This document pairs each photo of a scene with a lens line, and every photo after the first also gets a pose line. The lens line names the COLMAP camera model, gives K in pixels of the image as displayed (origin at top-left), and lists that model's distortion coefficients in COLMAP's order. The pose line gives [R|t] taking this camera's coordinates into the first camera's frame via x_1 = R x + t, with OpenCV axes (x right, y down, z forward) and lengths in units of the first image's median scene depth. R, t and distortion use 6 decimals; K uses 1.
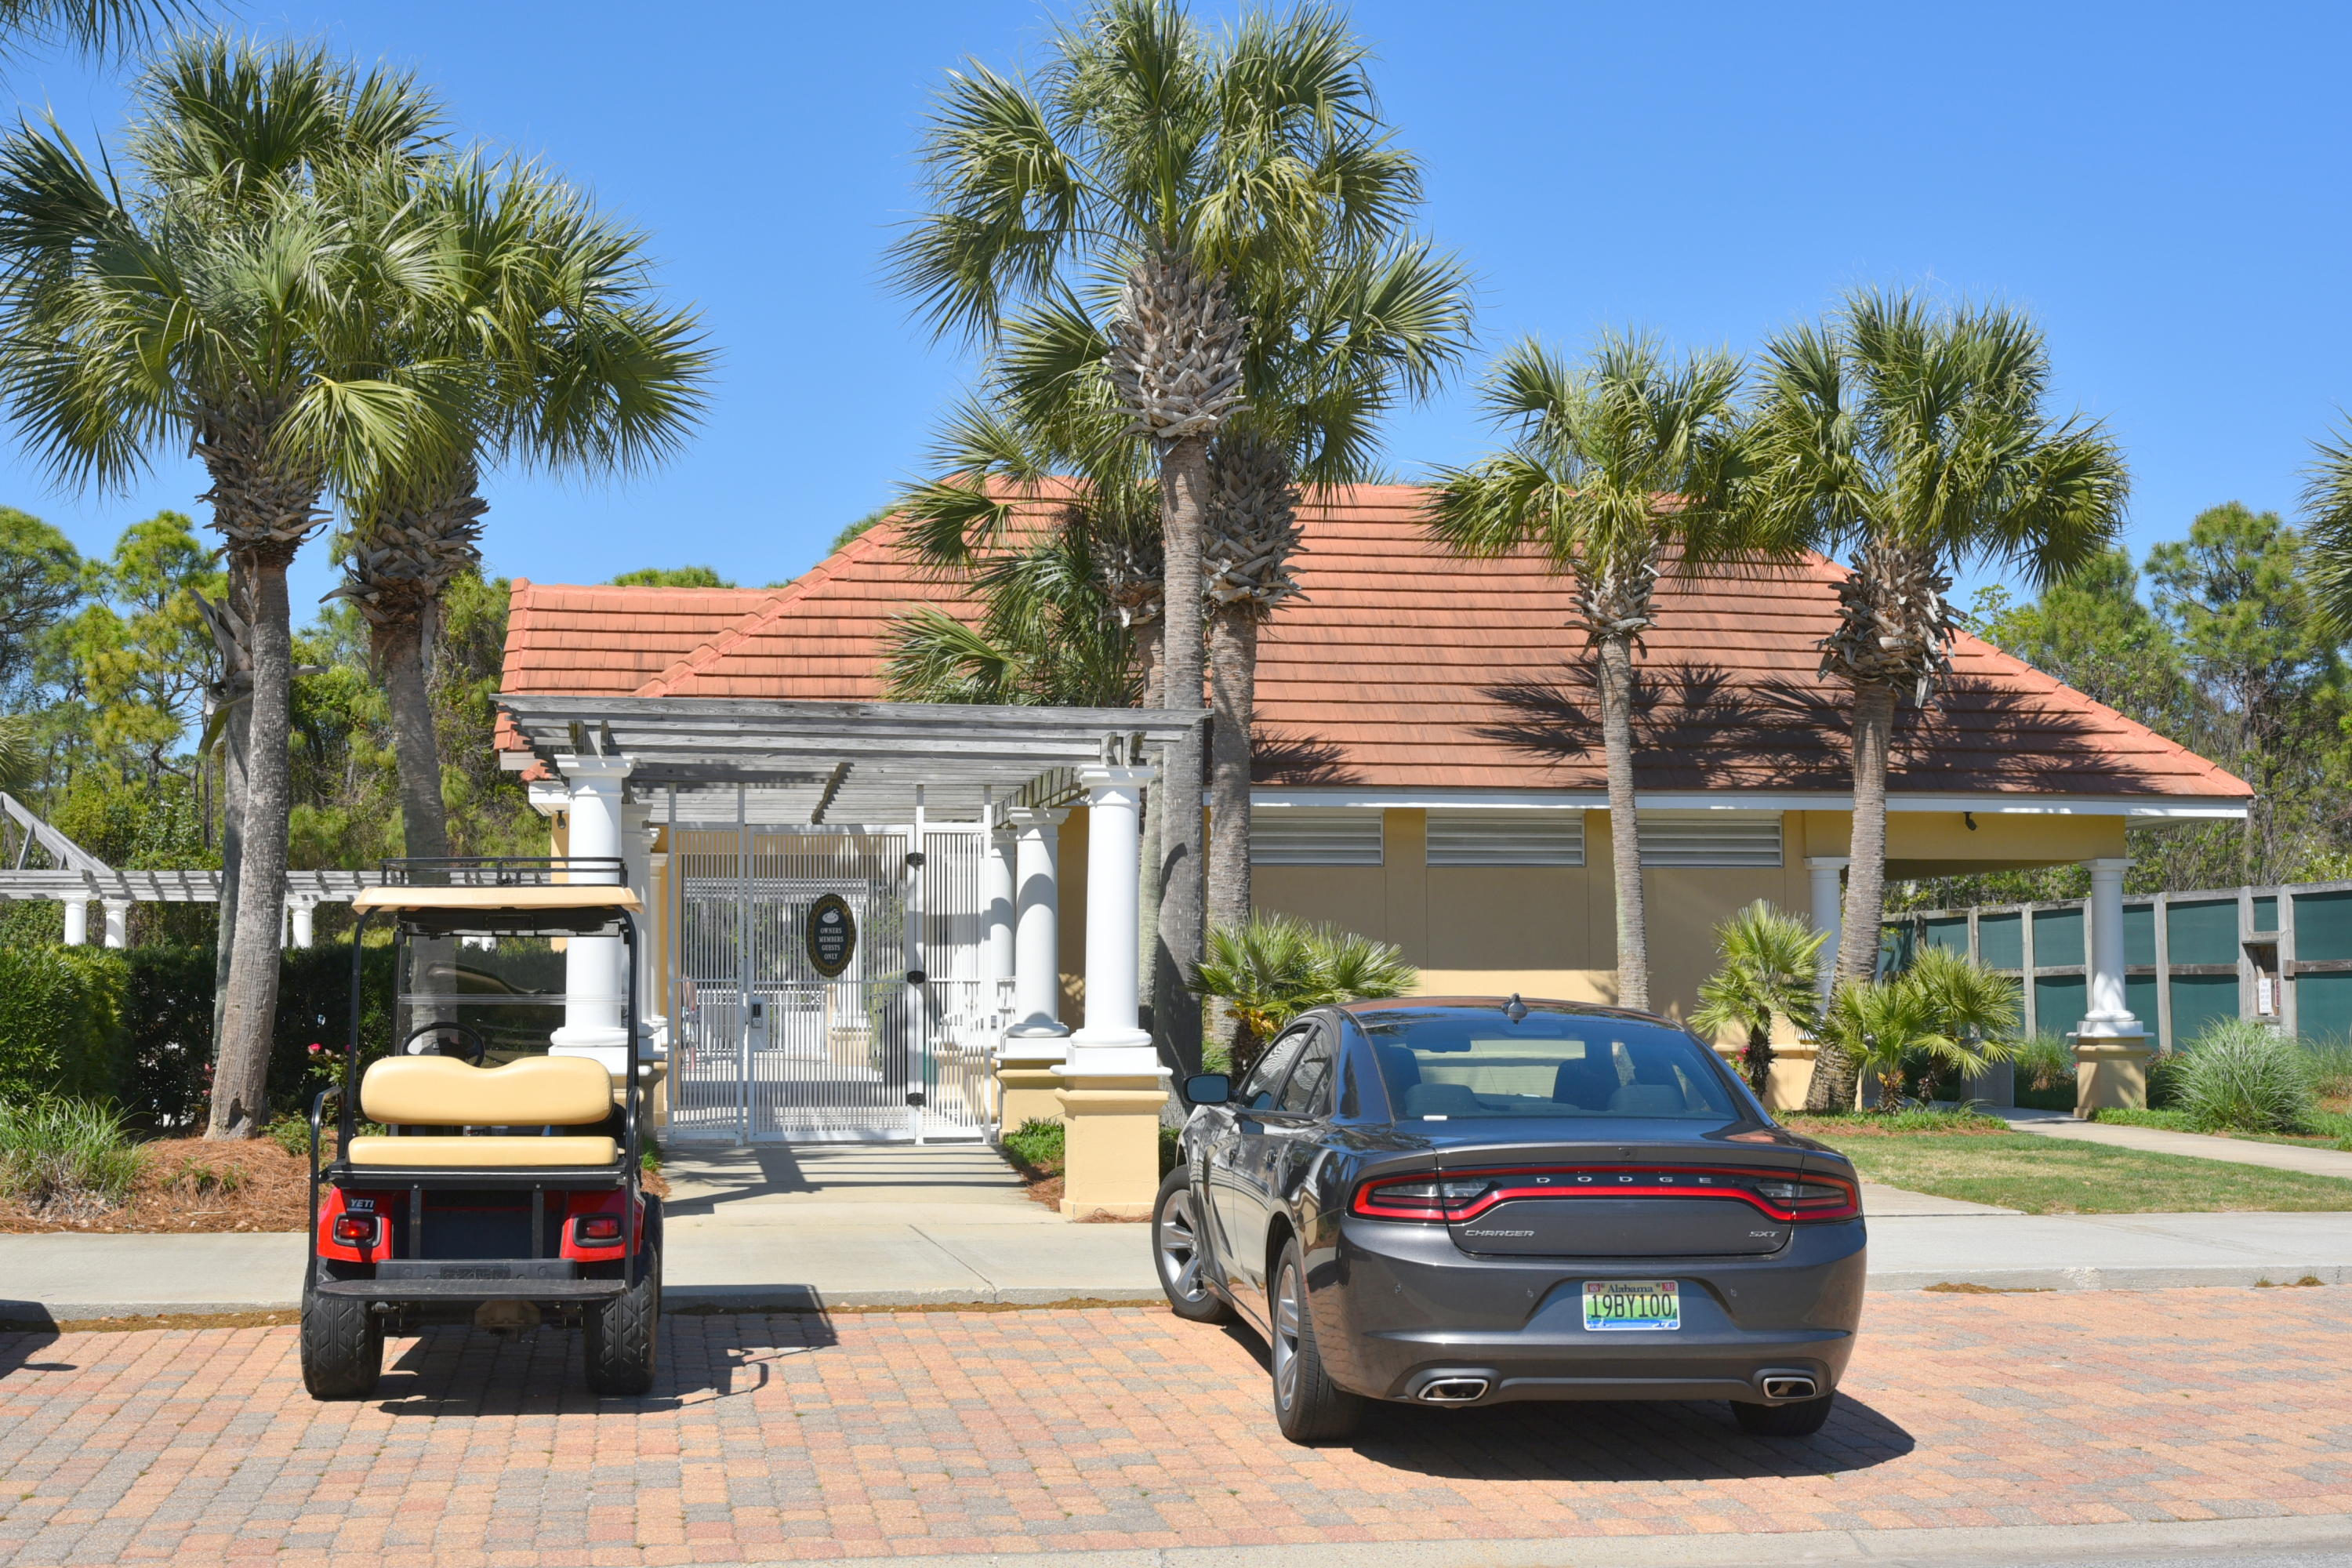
lens RADIAL K [[2972.7, 0, 1182.2], [0, 2972.7, 782.1], [0, 0, 1]] dist [-0.031304, 0.000000]
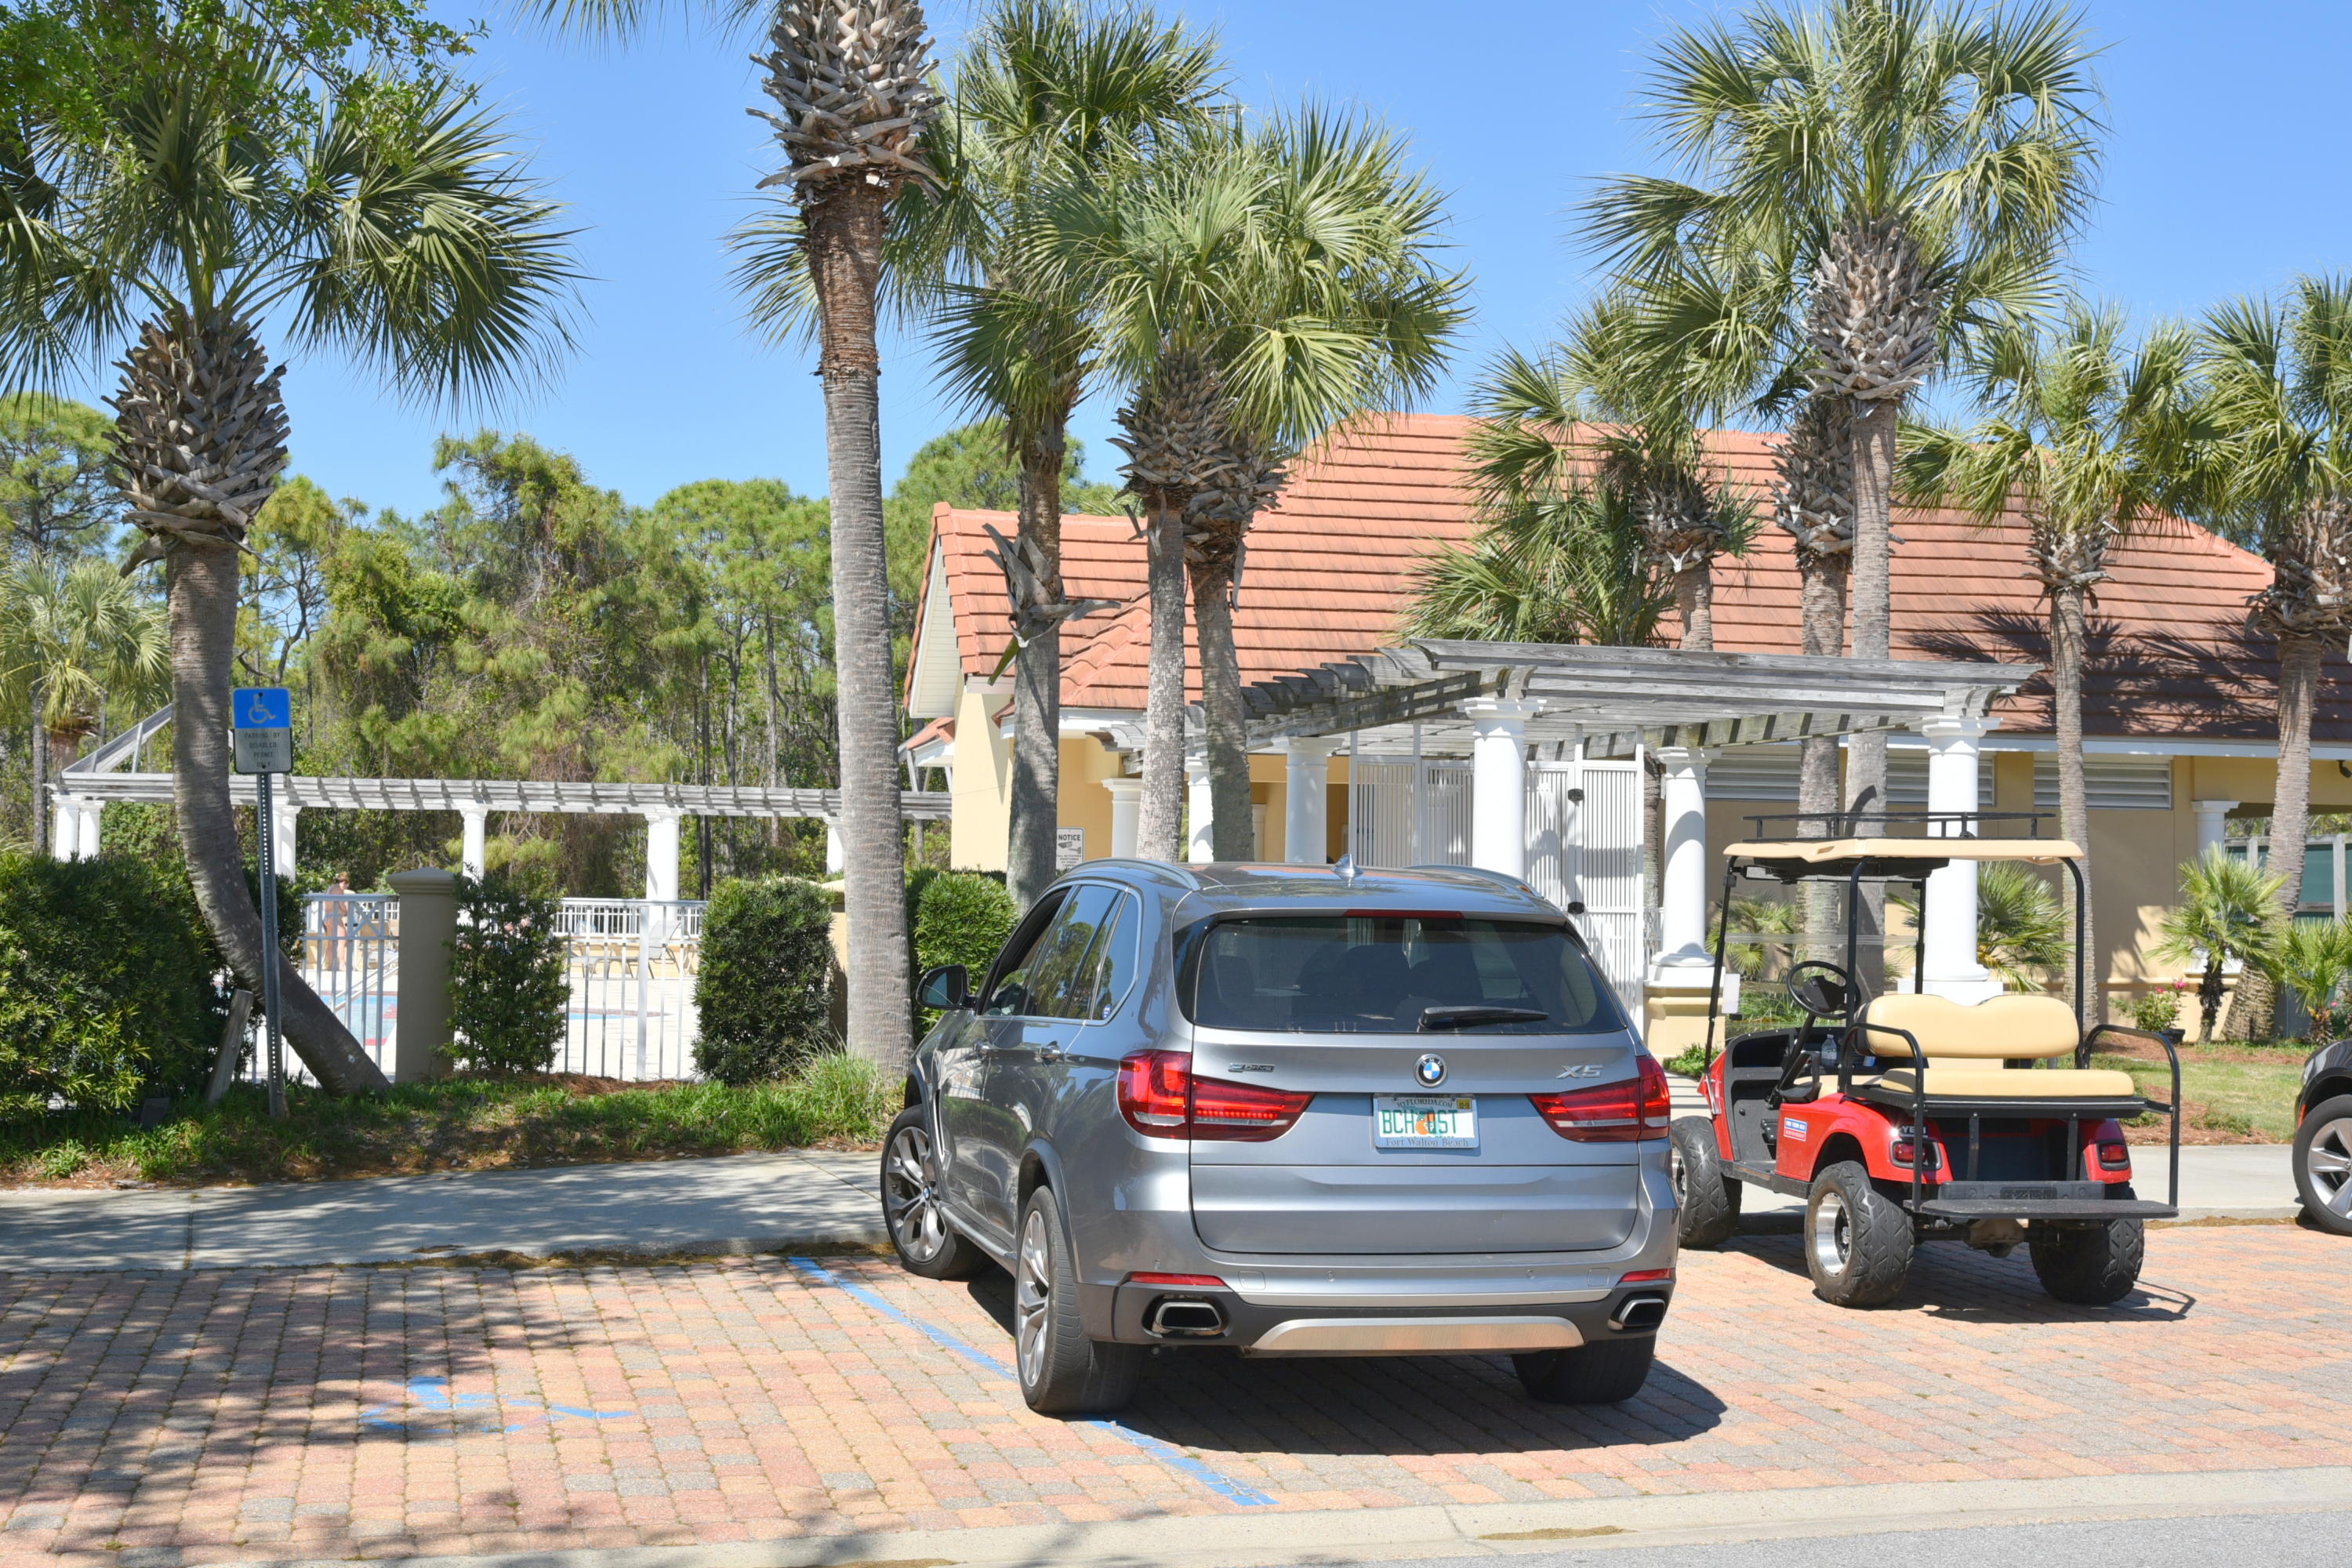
lens RADIAL K [[2972.7, 0, 1162.3], [0, 2972.7, 775.1], [0, 0, 1]] dist [-0.031304, 0.000000]
pose [[0.997643, 0.017641, 0.066306, -0.244287], [-0.019415, 0.999468, 0.026207, -0.004479], [-0.065809, -0.027433, 0.997455, -0.025501]]
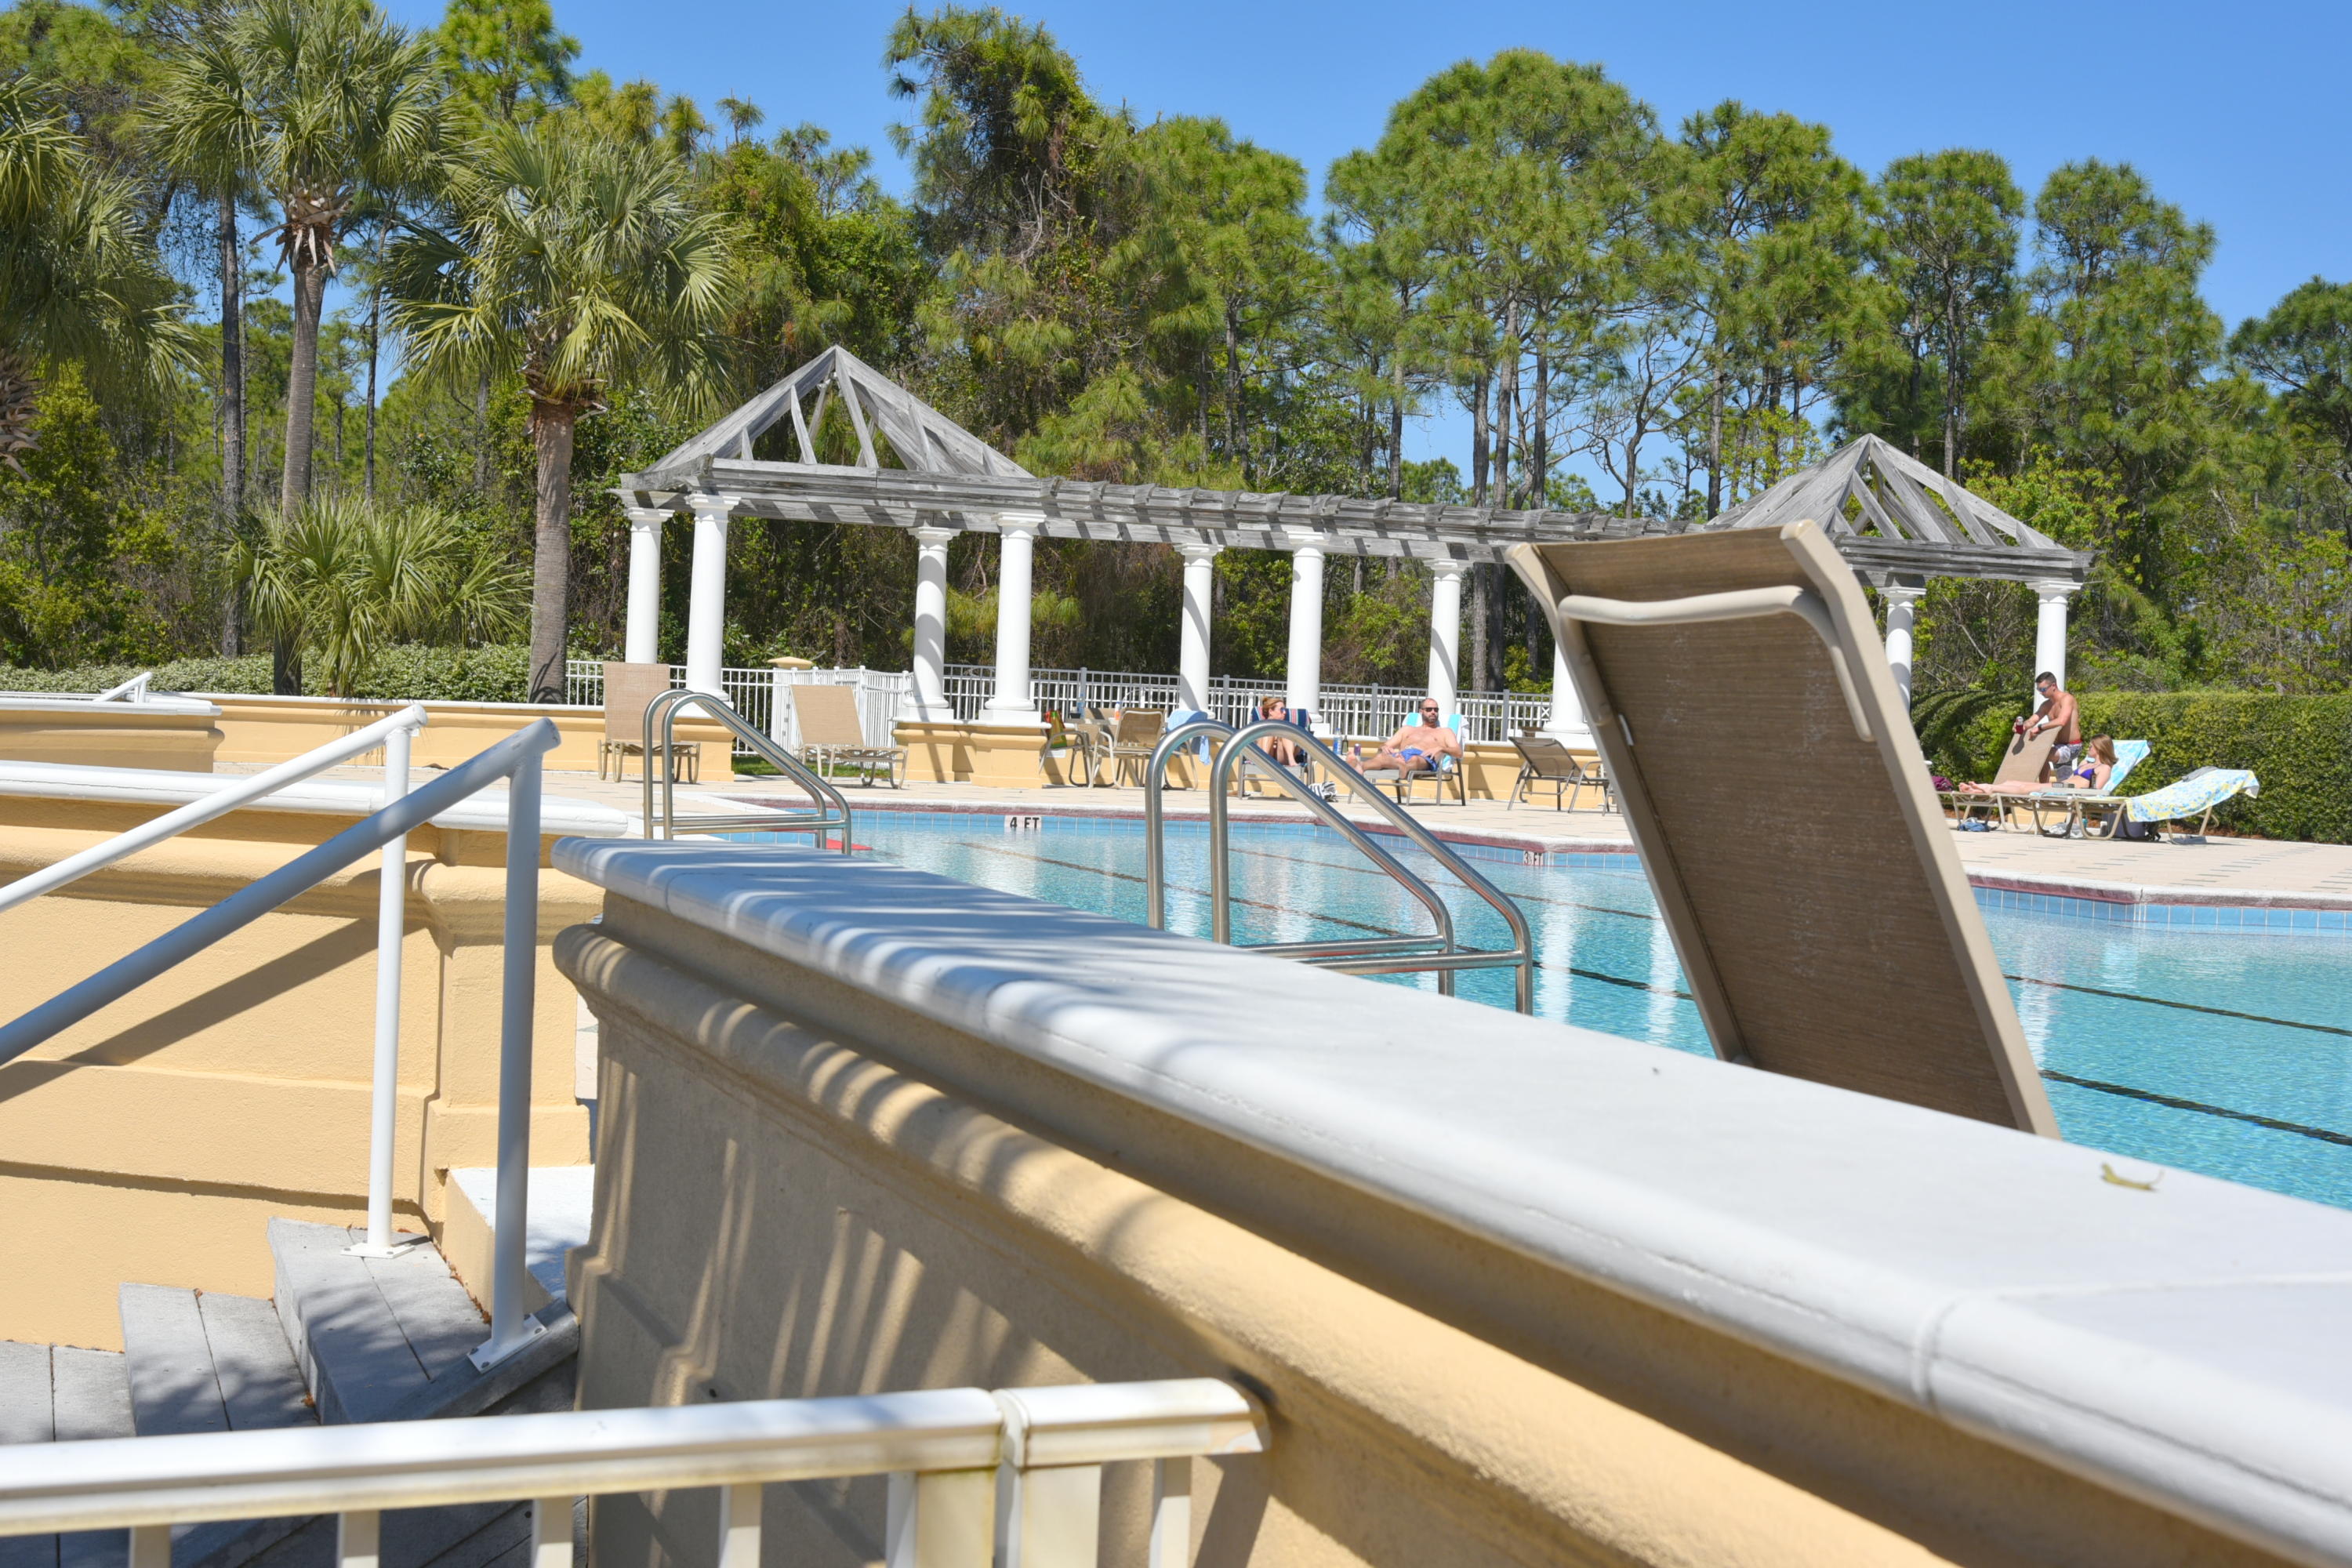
lens RADIAL K [[3047.2, 0, 1165.7], [0, 3047.2, 803.9], [0, 0, 1]] dist [-0.026619, 0.000000]
pose [[0.978932, 0.033210, 0.201469, -0.818356], [-0.054289, 0.993503, 0.100022, 0.056033], [-0.196838, -0.108853, 0.974375, 0.615594]]
